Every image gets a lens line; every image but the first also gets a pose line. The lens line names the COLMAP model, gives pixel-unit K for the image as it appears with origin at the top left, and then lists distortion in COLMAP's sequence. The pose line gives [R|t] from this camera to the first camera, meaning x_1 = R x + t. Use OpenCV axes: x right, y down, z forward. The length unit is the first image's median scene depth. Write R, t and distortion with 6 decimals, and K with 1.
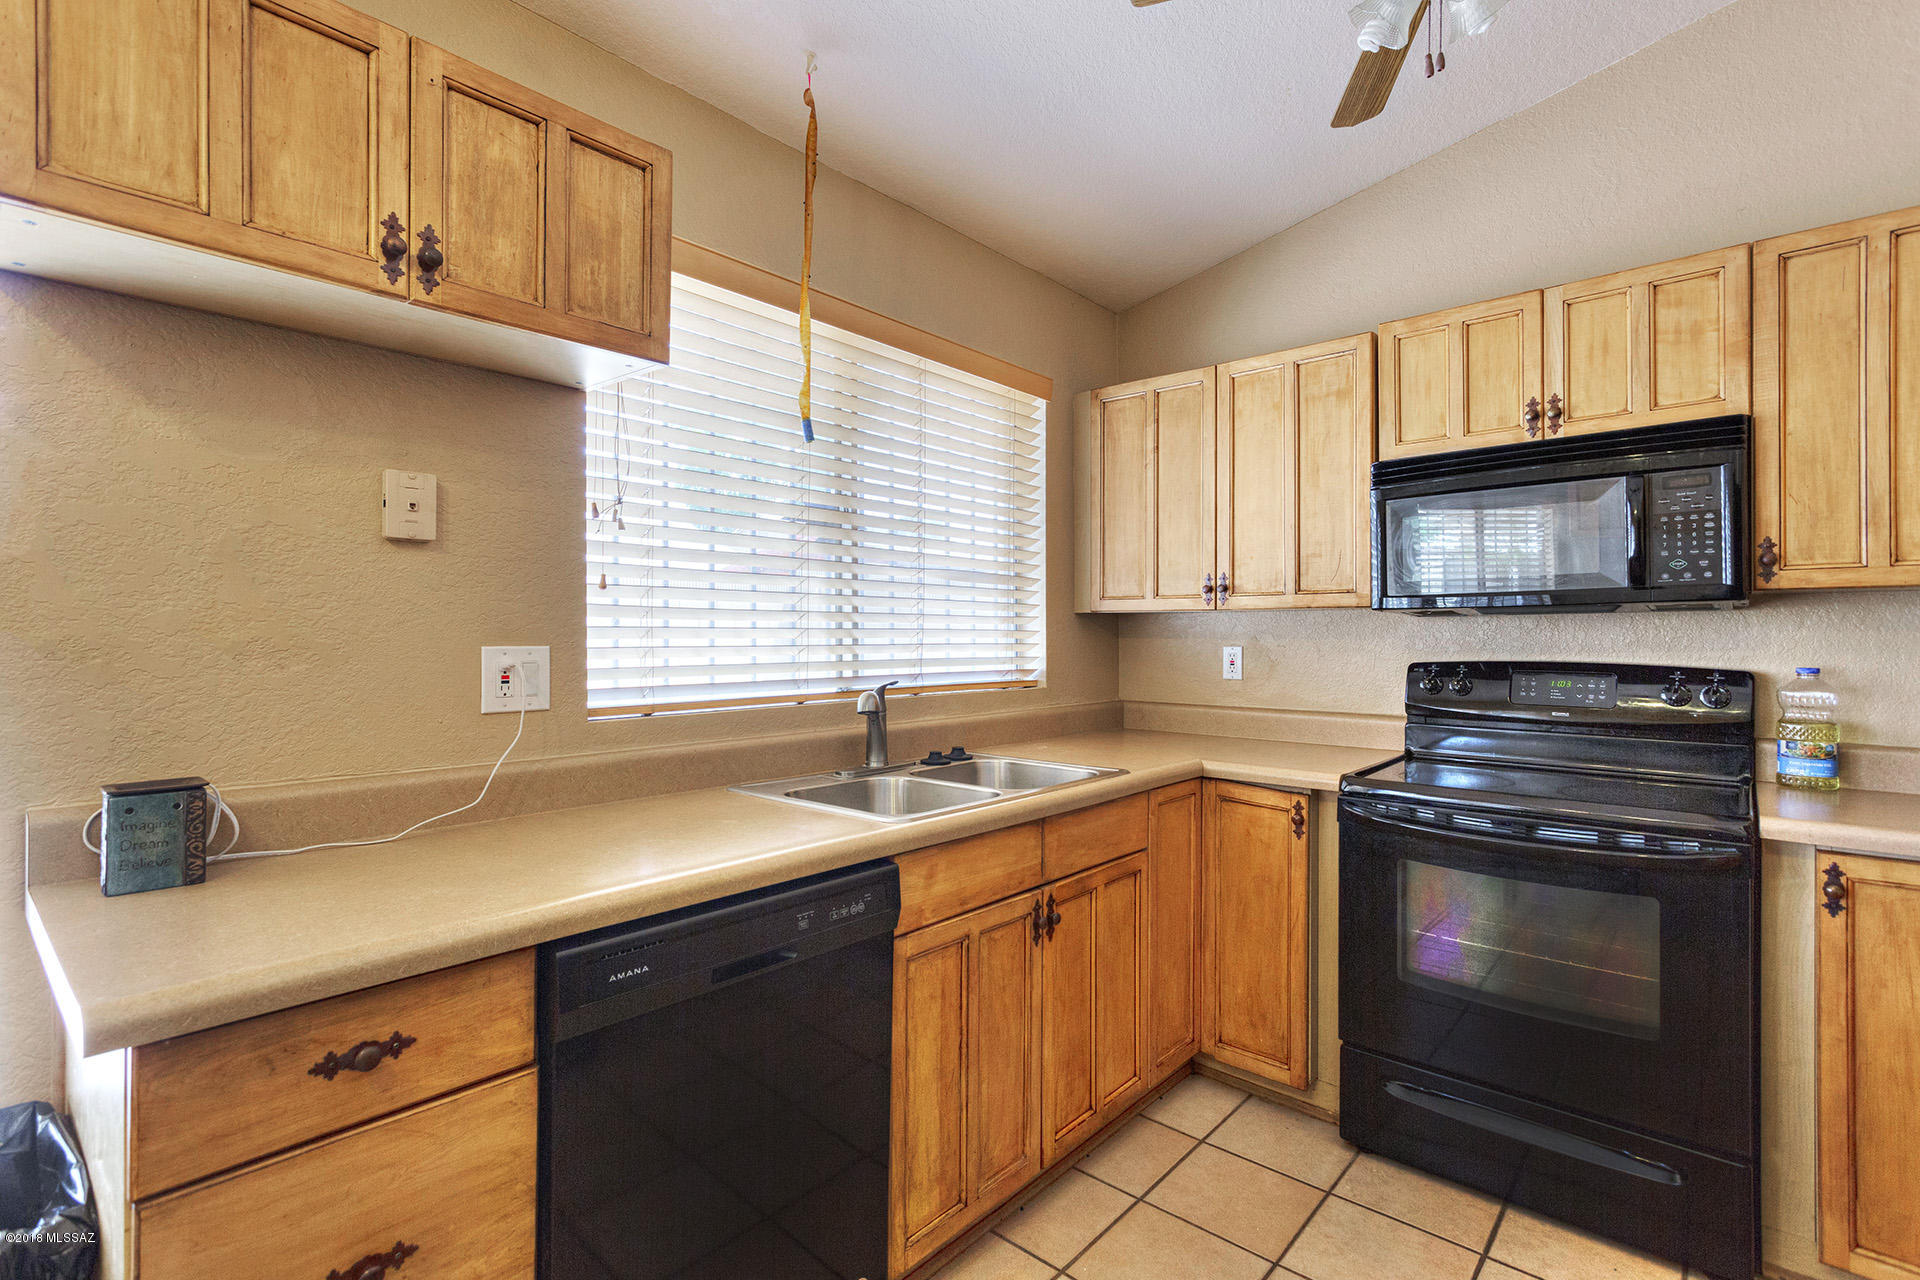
lens RADIAL K [[907.6, 0, 945.4], [0, 907.6, 633.6], [0, 0, 1]] dist [0.000905, 0.001319]
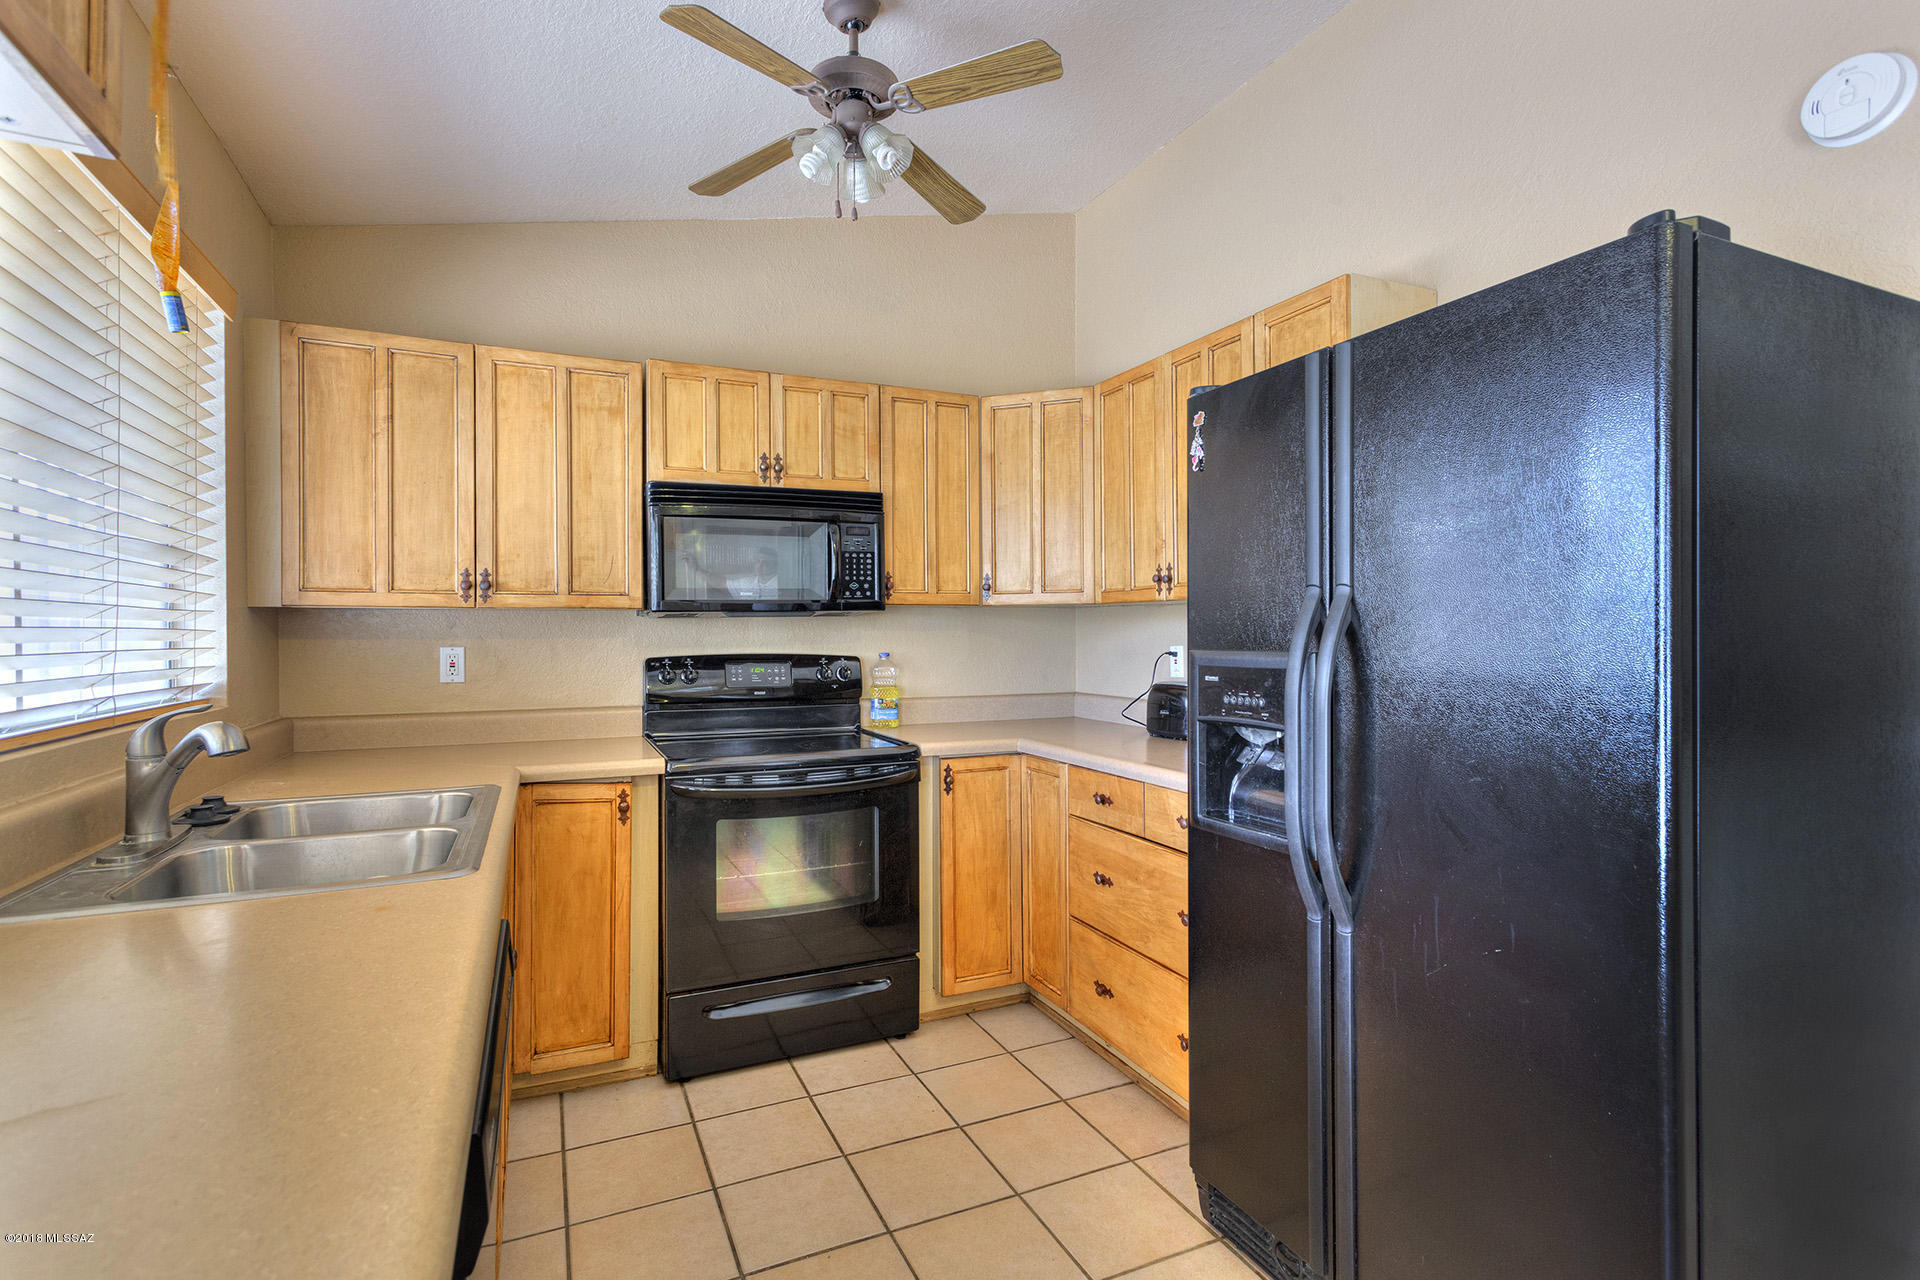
lens RADIAL K [[907.6, 0, 948.6], [0, 907.6, 635.8], [0, 0, 1]] dist [0.000905, 0.001319]
pose [[0.399639, -0.005635, 0.916655, -0.418137], [0.003010, 0.999984, 0.004835, -0.000434], [-0.916668, 0.000827, 0.399650, 0.212572]]
